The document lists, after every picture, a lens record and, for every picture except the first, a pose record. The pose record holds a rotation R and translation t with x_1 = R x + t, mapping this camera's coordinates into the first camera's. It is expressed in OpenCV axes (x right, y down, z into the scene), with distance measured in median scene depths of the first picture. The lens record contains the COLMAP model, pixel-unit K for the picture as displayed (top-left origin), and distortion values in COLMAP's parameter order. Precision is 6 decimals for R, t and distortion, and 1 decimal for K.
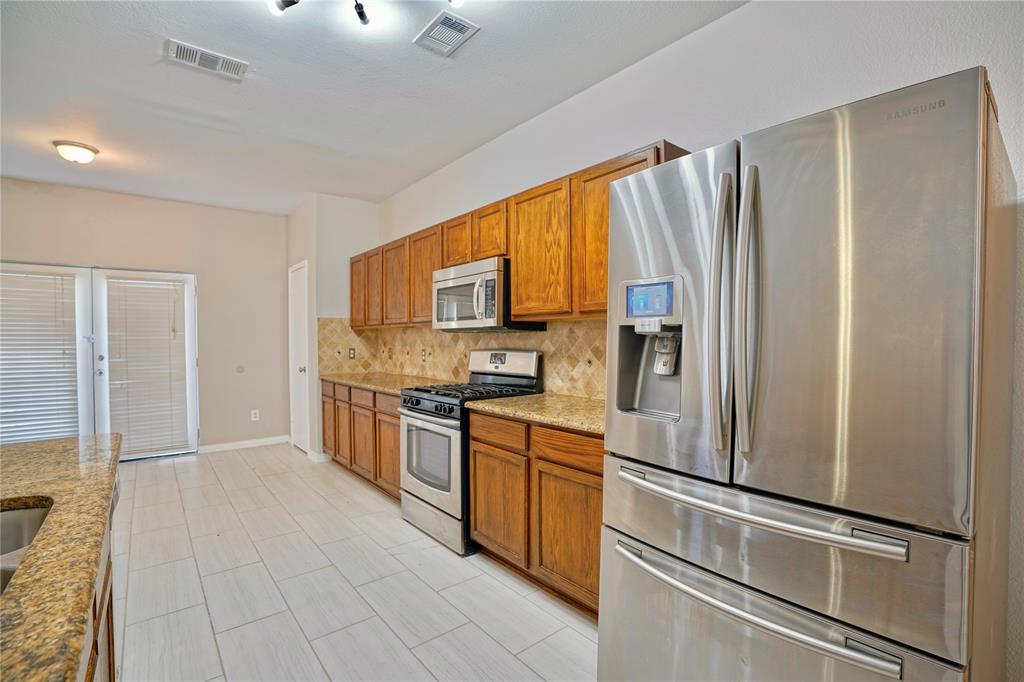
lens RADIAL K [[466.7, 0, 514.9], [0, 466.7, 343.3], [0, 0, 1]] dist [-0.067908, 0.024930]
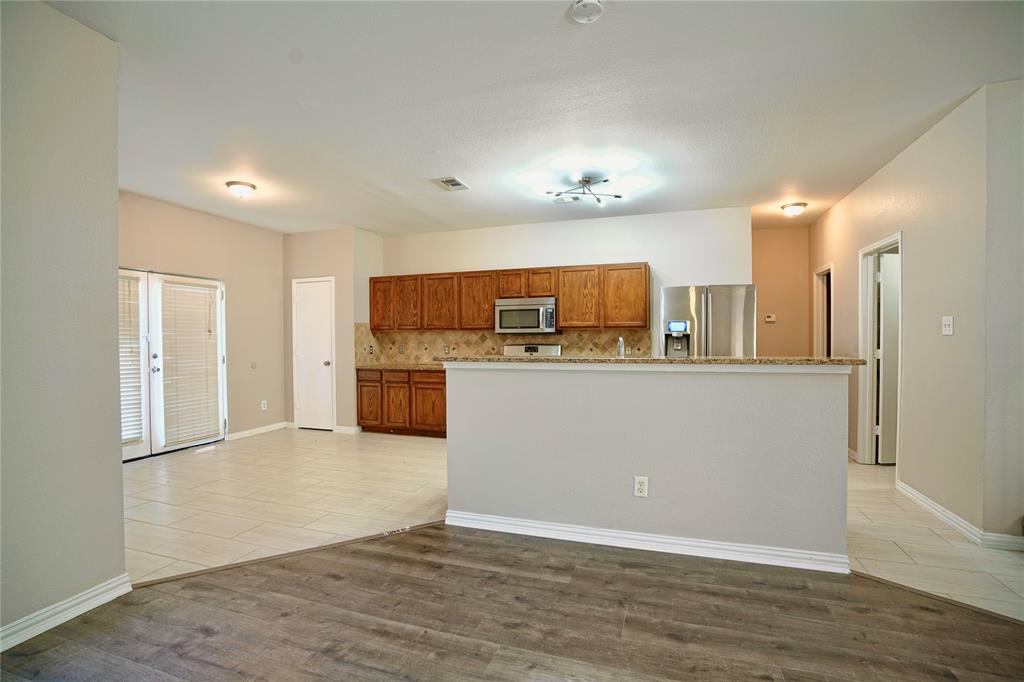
lens RADIAL K [[466.7, 0, 514.9], [0, 466.7, 343.3], [0, 0, 1]] dist [-0.067908, 0.024930]
pose [[0.847895, -0.003206, 0.530154, -0.791079], [0.005117, 0.999985, -0.002137, 0.009122], [-0.530139, 0.004525, 0.847899, -0.384127]]
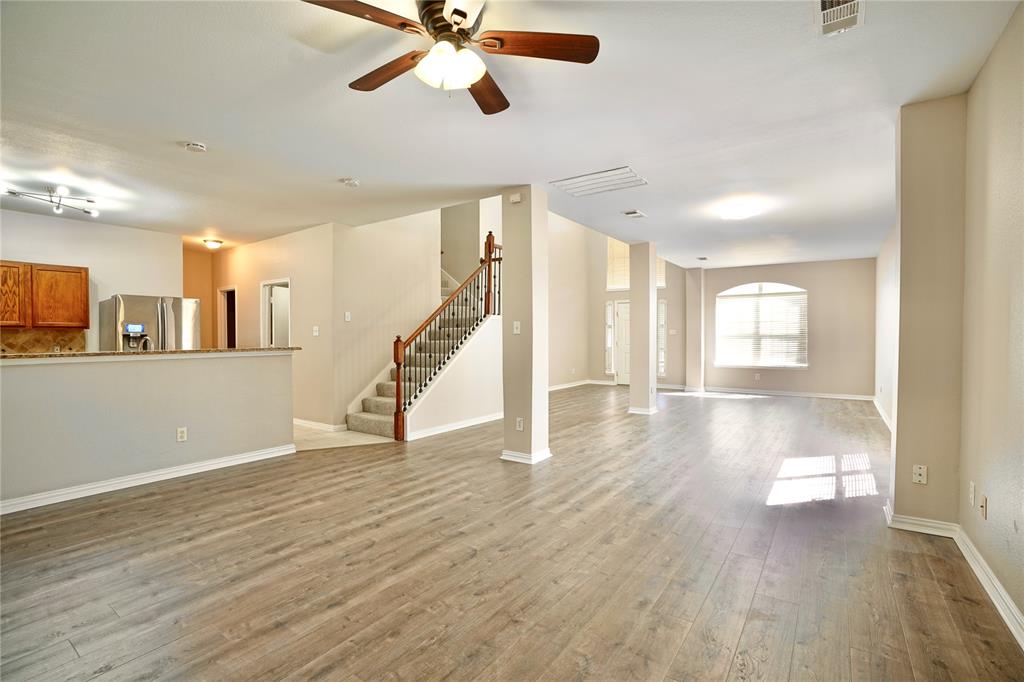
lens RADIAL K [[466.7, 0, 514.9], [0, 466.7, 343.3], [0, 0, 1]] dist [-0.067908, 0.024930]
pose [[-0.273318, -0.007350, 0.961896, -1.404619], [0.016388, 0.999790, 0.012297, 0.013961], [-0.961784, 0.019125, -0.273141, -0.352935]]
